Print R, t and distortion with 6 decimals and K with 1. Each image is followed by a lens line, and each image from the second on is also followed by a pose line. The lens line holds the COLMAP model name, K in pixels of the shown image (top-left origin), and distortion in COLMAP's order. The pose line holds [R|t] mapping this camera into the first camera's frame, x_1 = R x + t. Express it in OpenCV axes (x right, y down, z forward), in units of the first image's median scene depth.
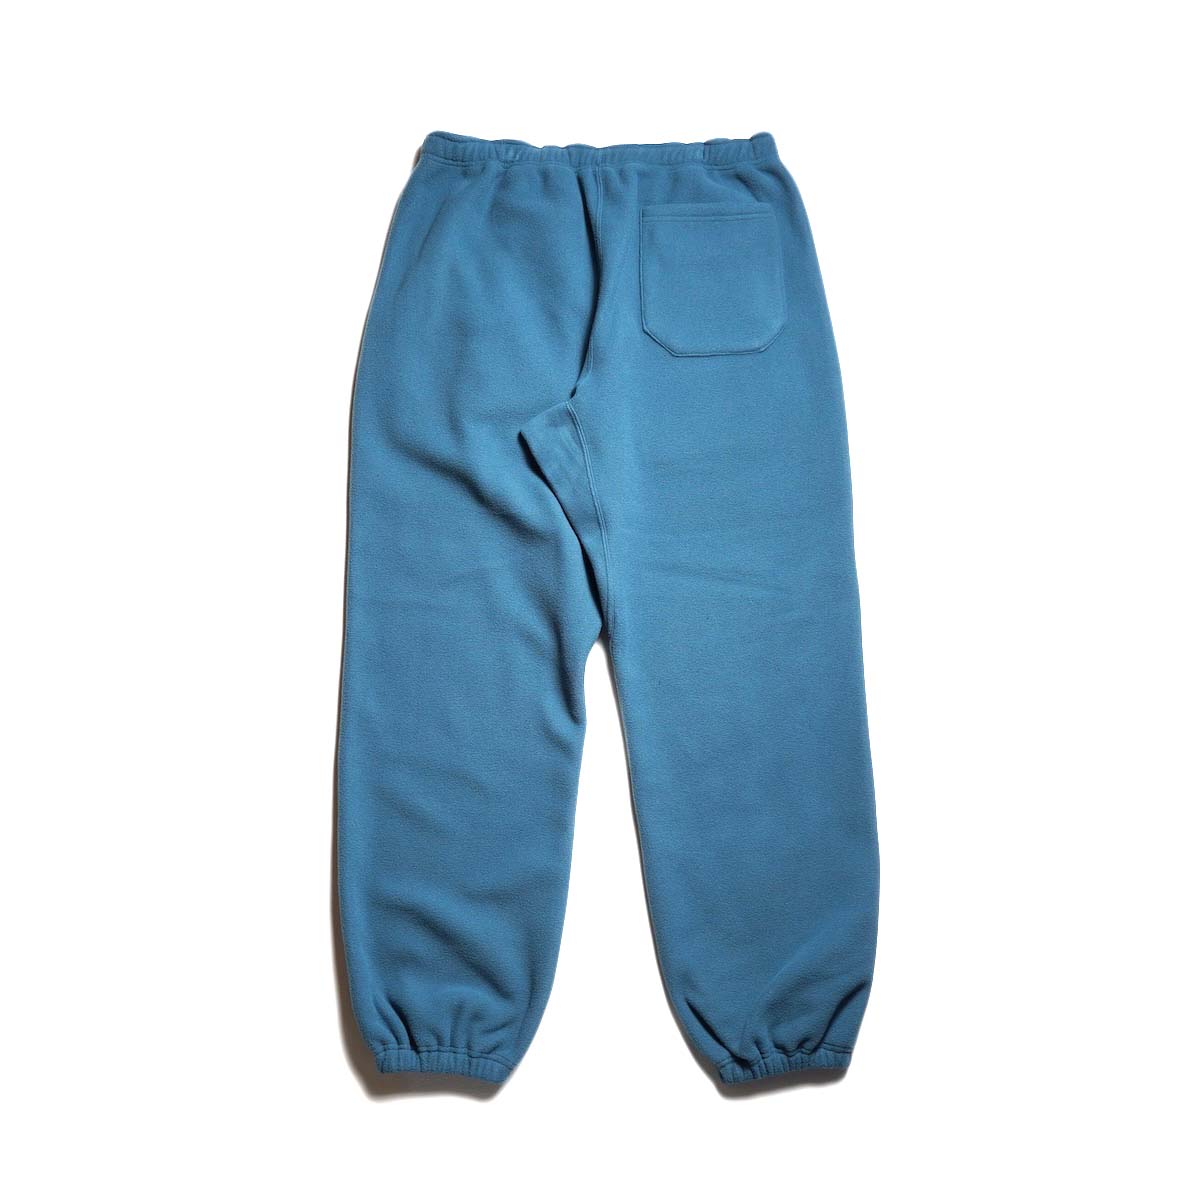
lens RADIAL K [[1634.4, 0, 602.5], [0, 1634.4, 599.5], [0, 0, 1]] dist [-0.017062, 0.000000]
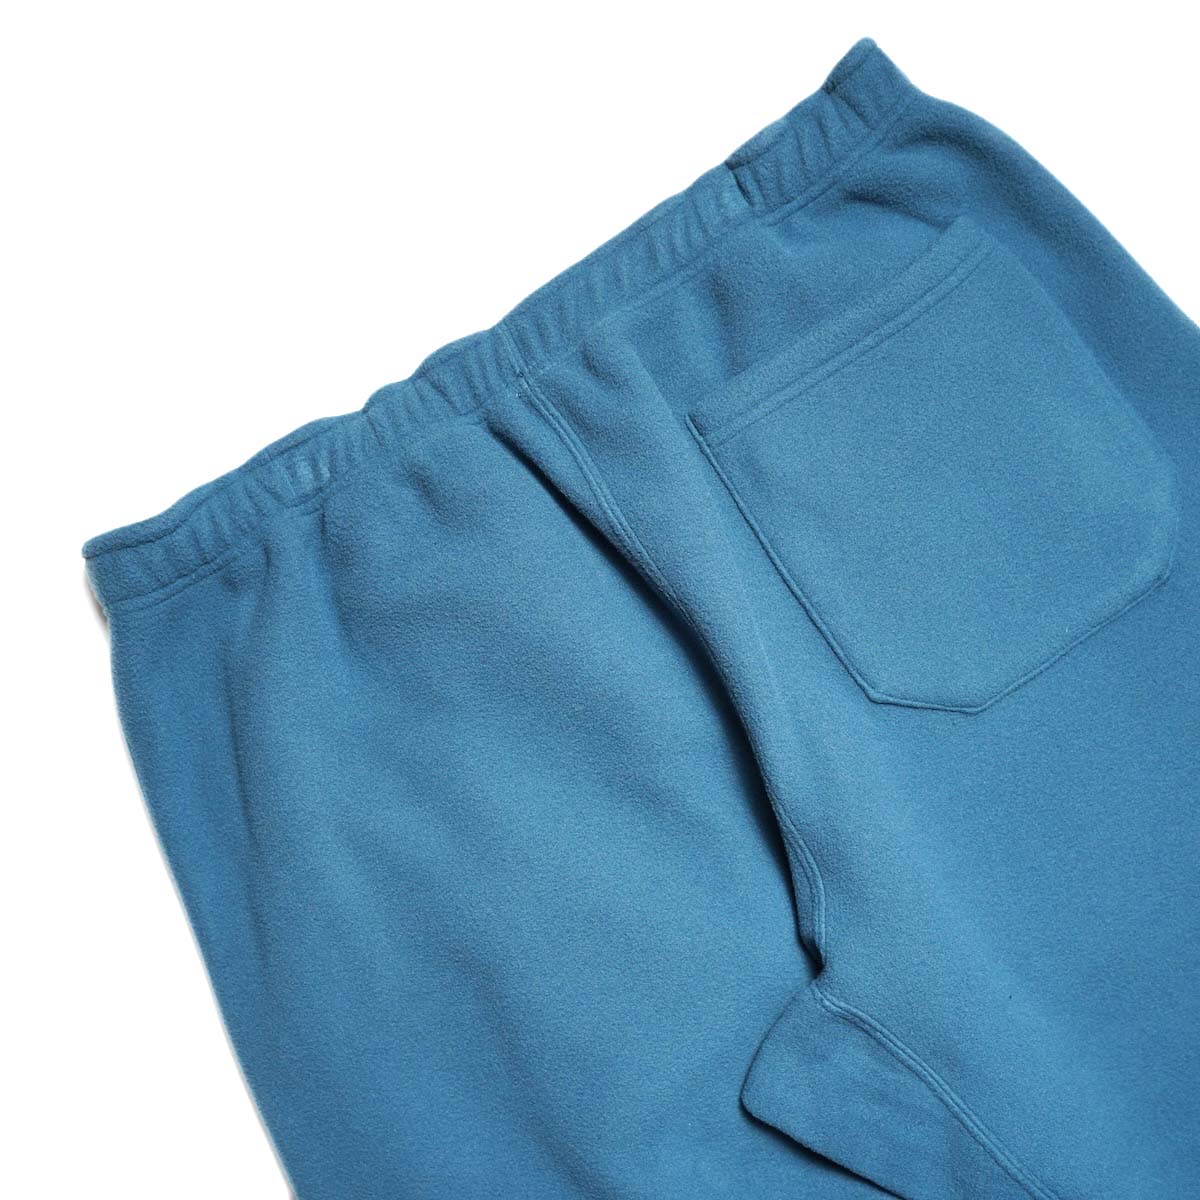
lens RADIAL K [[1634.4, 0, 597.4], [0, 1634.4, 602.3], [0, 0, 1]] dist [-0.017062, 0.000000]
pose [[0.844287, -0.535803, -0.009678, -0.012281], [0.531690, 0.835277, 0.140066, -0.266712], [-0.066964, -0.123401, 0.990095, 0.628787]]
